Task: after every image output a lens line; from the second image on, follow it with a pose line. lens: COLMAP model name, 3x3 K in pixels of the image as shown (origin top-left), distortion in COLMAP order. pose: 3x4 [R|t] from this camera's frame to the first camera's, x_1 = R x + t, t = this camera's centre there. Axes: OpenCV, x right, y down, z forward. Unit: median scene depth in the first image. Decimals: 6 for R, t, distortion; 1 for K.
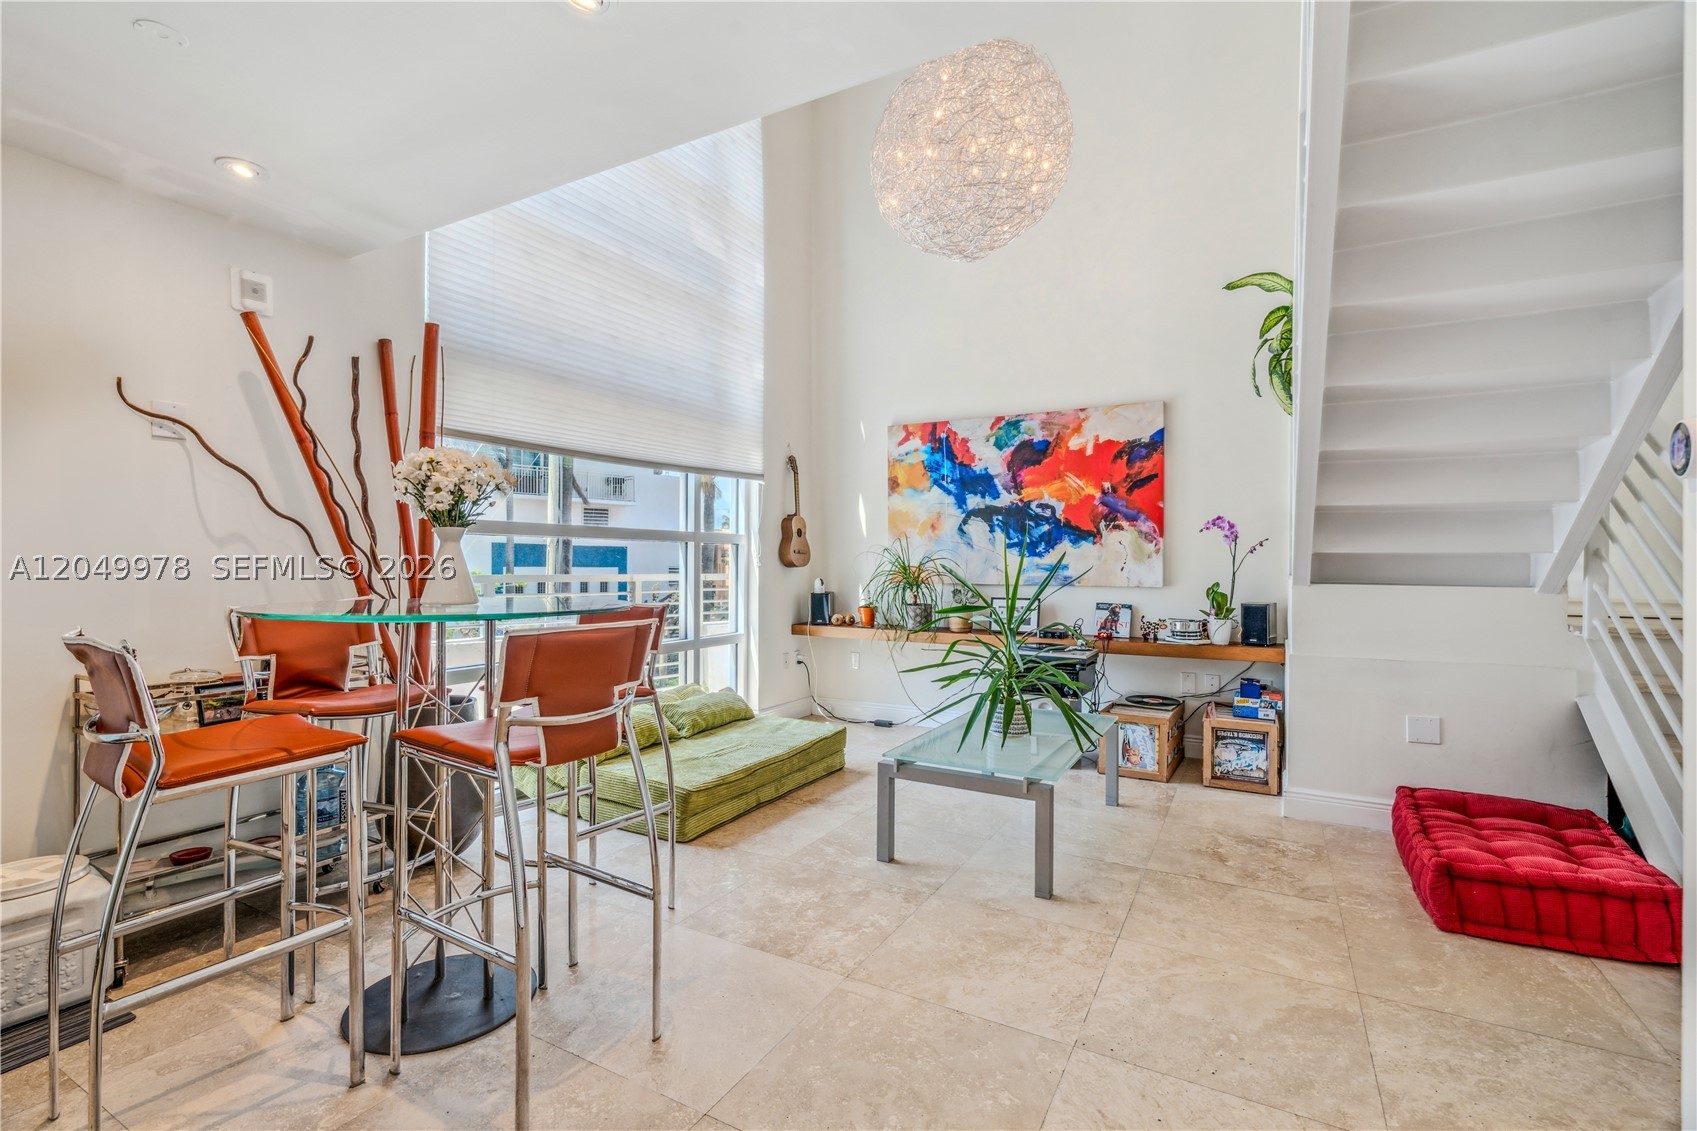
lens RADIAL K [[793.2, 0, 839.2], [0, 793.2, 565.9], [0, 0, 1]] dist [-0.007383, 0.003248]
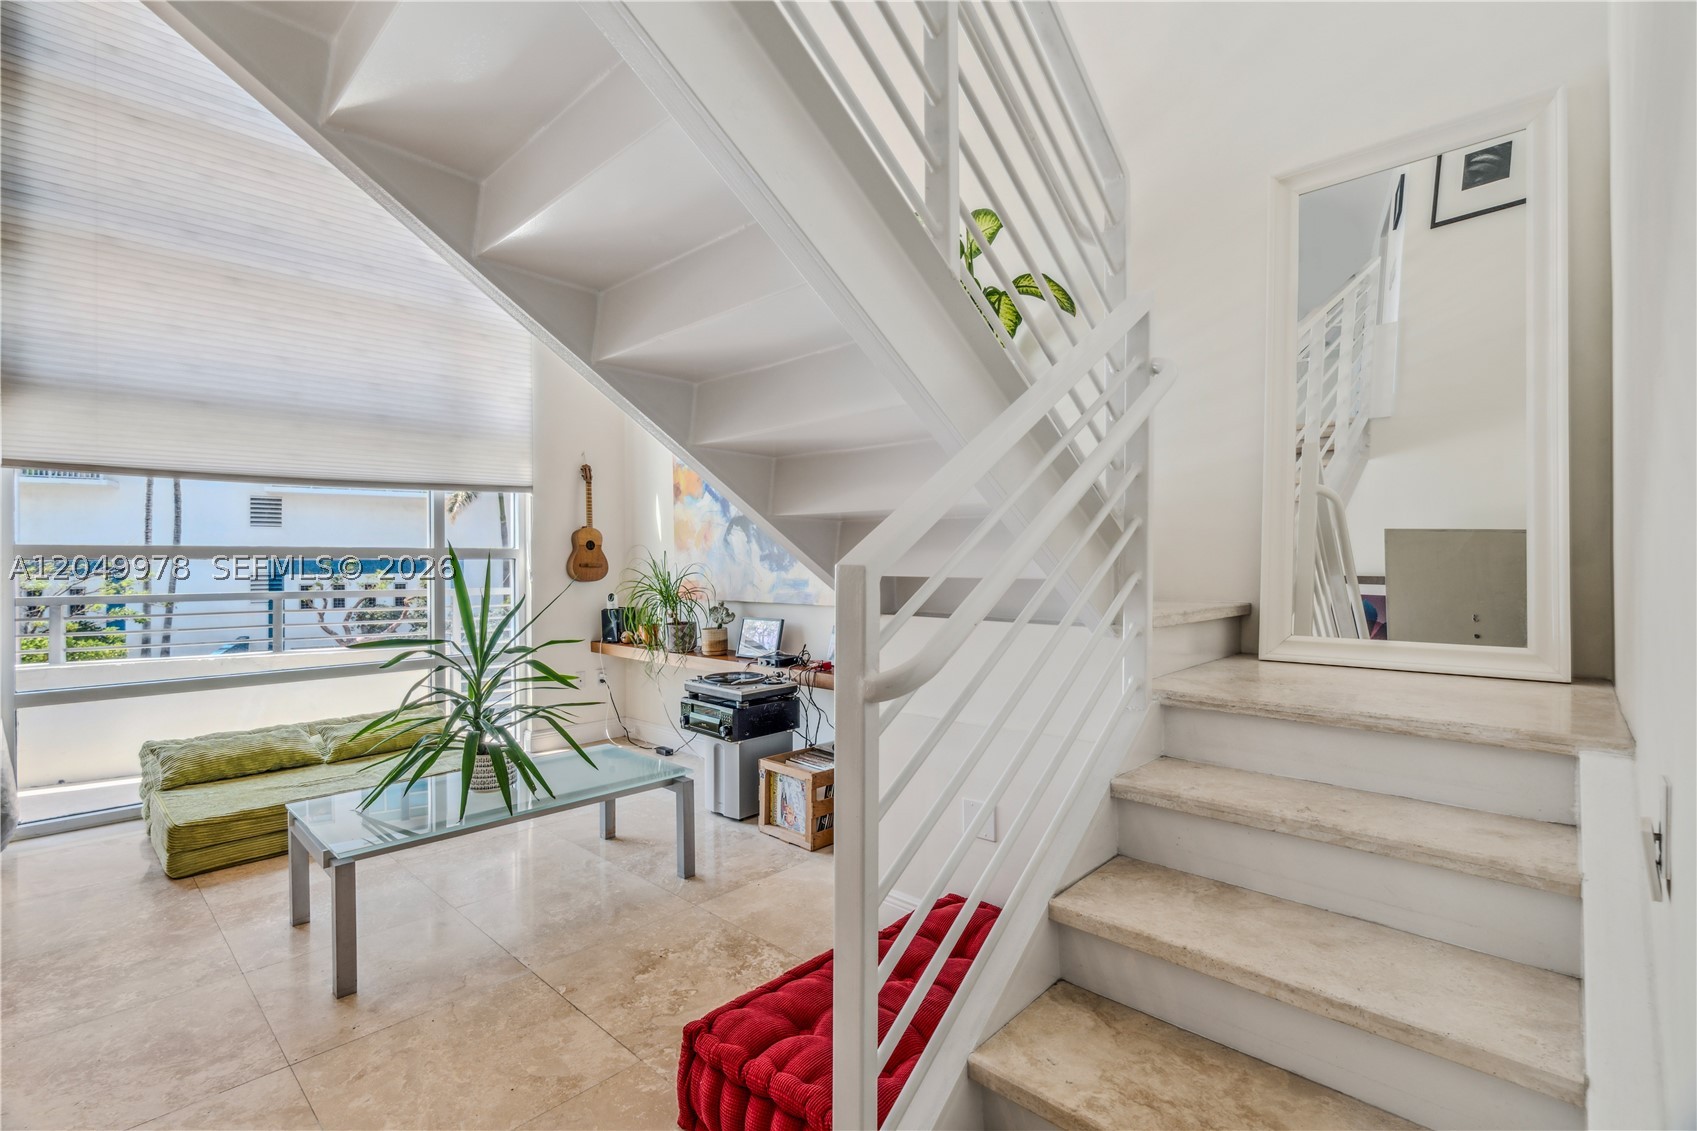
lens RADIAL K [[793.2, 0, 846.7], [0, 793.2, 562.6], [0, 0, 1]] dist [-0.007383, 0.003248]
pose [[0.966071, -0.006670, -0.258191, 0.558216], [0.006826, 0.999977, -0.000293, -0.020615], [0.258187, -0.001480, 0.966094, 0.183453]]
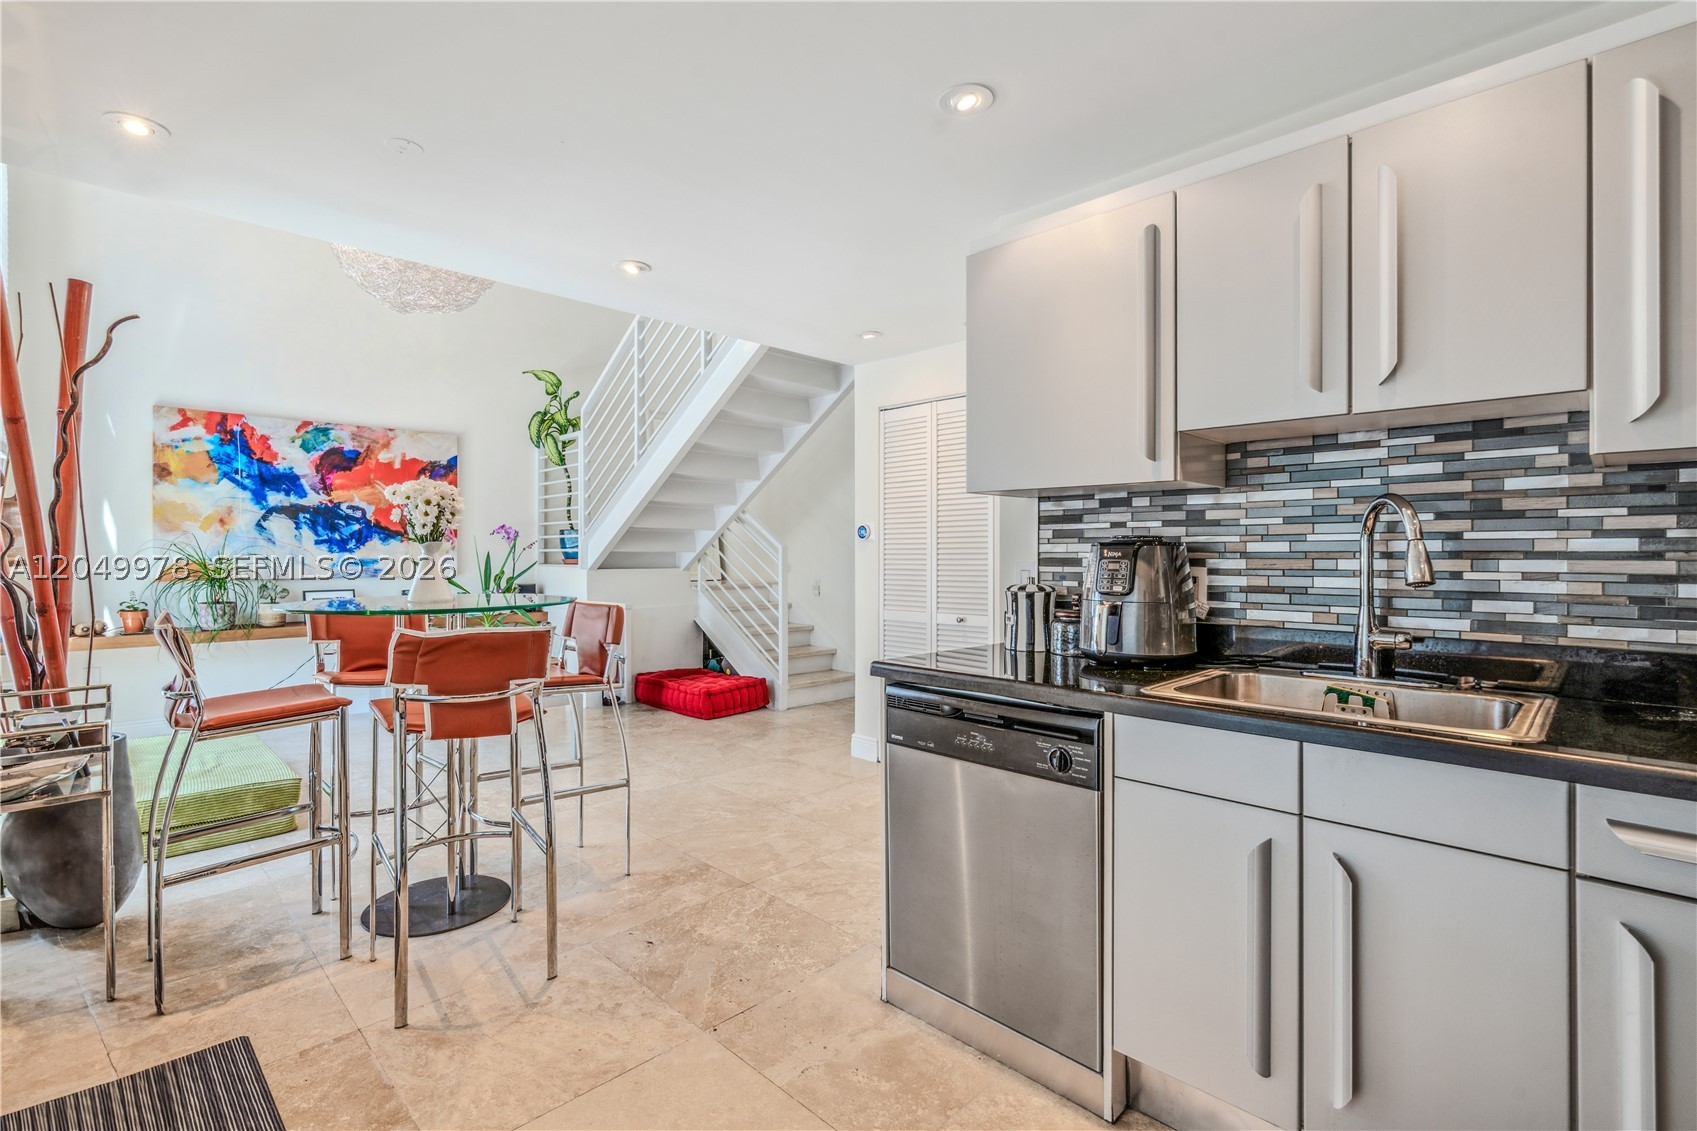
lens RADIAL K [[793.2, 0, 842.5], [0, 793.2, 556.0], [0, 0, 1]] dist [-0.007383, 0.003248]
pose [[0.283055, -0.009245, 0.959059, -0.647327], [0.002540, 0.999957, 0.008889, -0.015348], [-0.959100, -0.000080, 0.283067, 0.008839]]
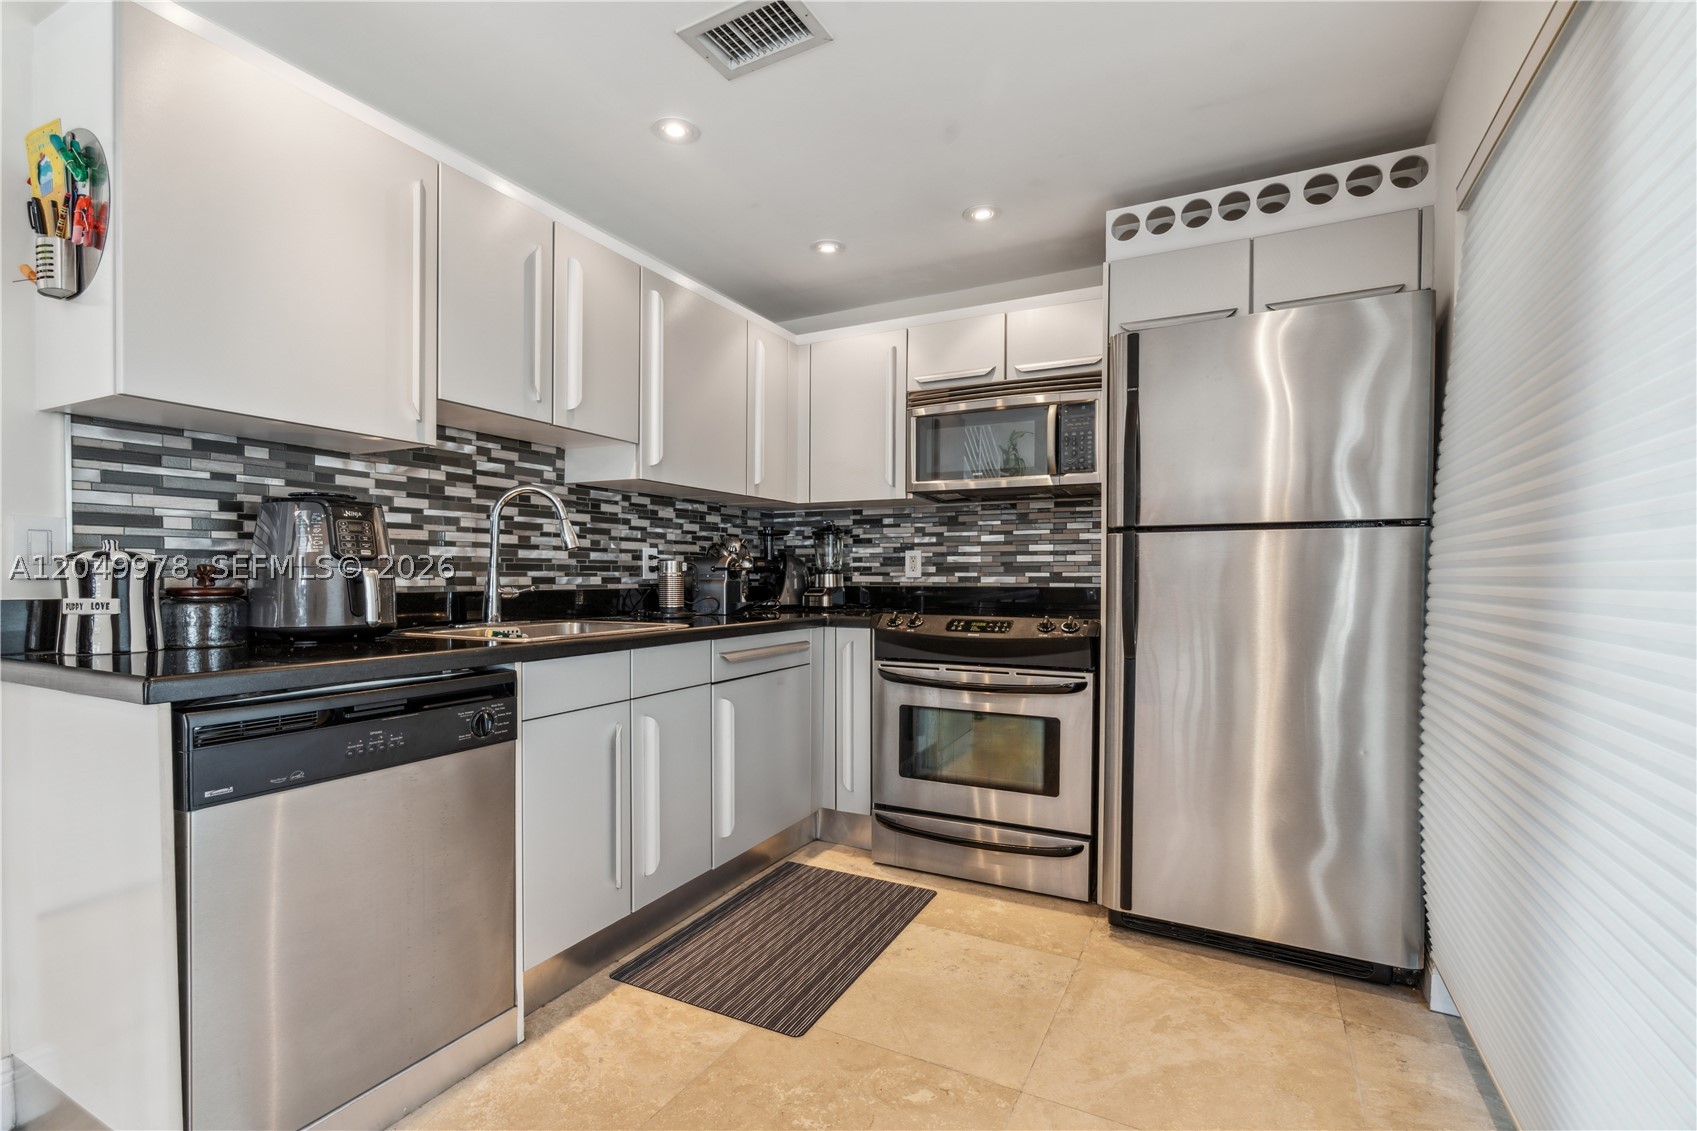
lens RADIAL K [[793.2, 0, 853.6], [0, 793.2, 591.0], [0, 0, 1]] dist [-0.007383, 0.003248]
pose [[-0.999526, -0.011323, -0.028644, -0.438144], [-0.011941, 0.999698, 0.021490, 0.011750], [0.028392, 0.021822, -0.999359, 0.352142]]
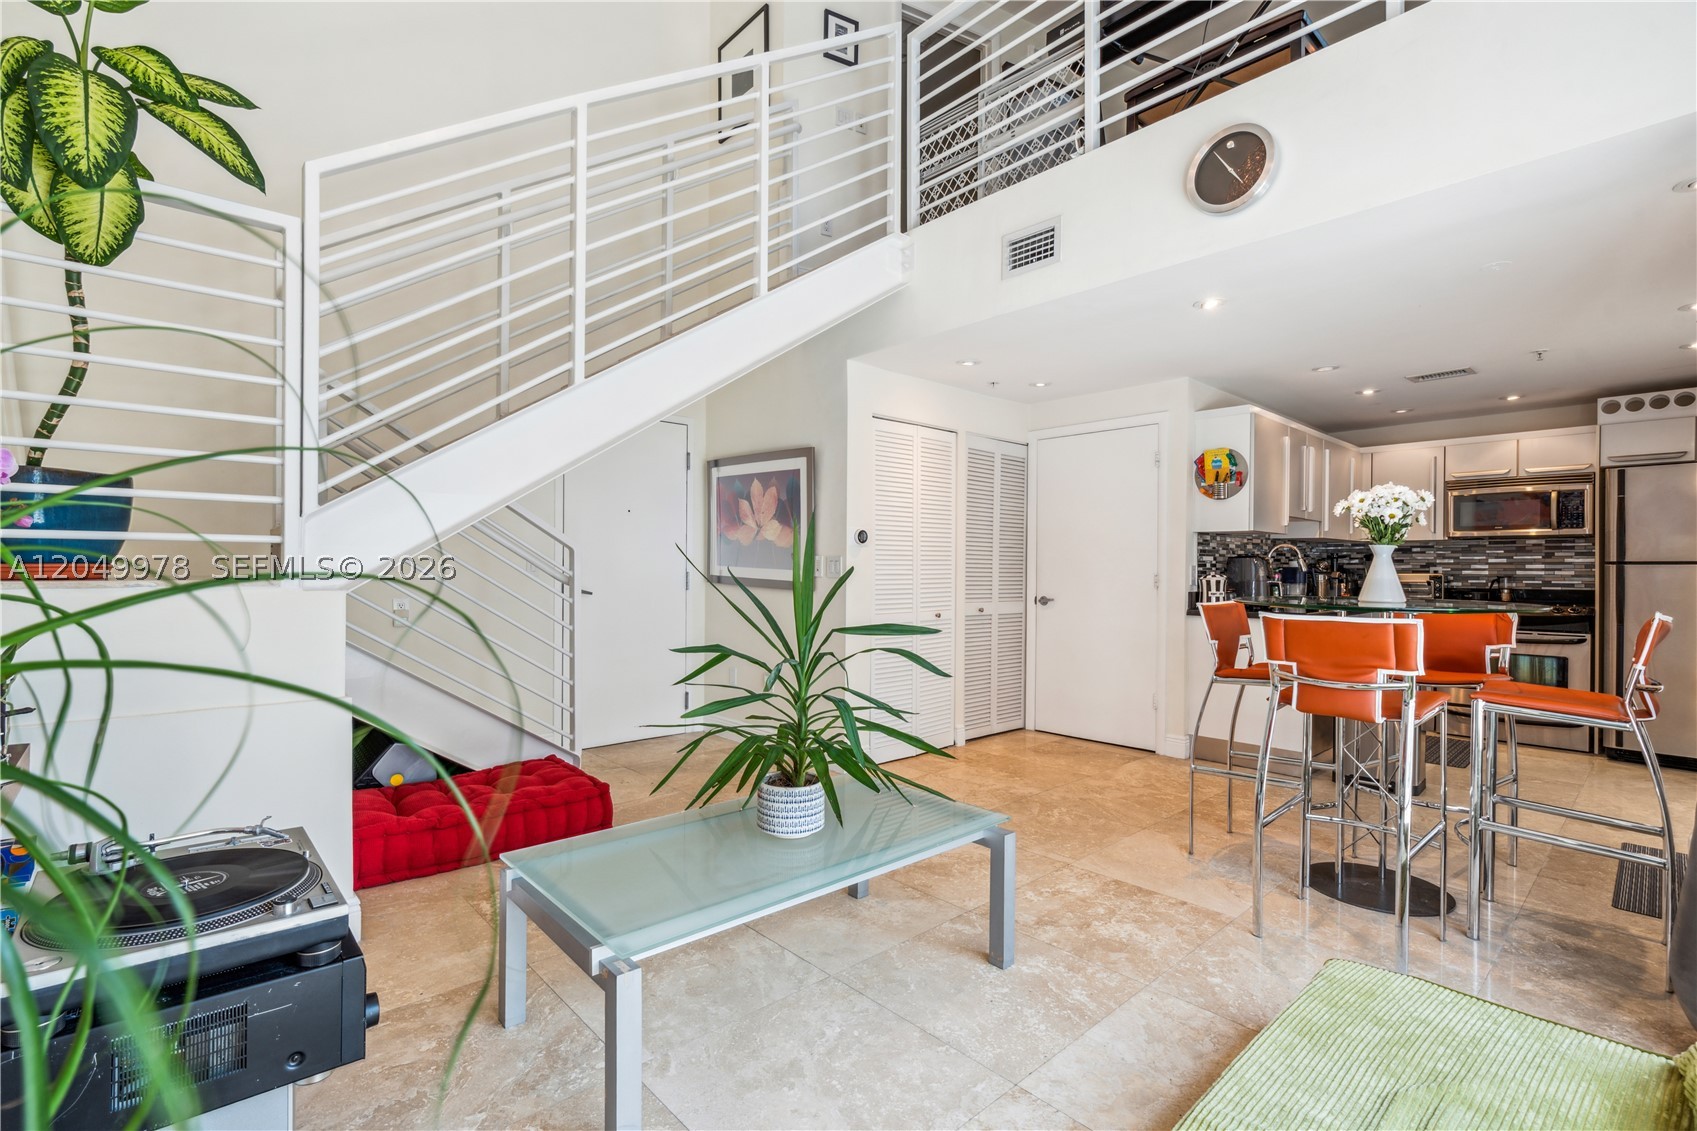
lens RADIAL K [[793.2, 0, 831.3], [0, 793.2, 564.2], [0, 0, 1]] dist [-0.007383, 0.003248]
pose [[-0.948390, -0.012265, 0.316868, -0.013123], [-0.012883, 0.999917, 0.000146, -0.002125], [-0.316843, -0.003944, -0.948470, 1.096405]]
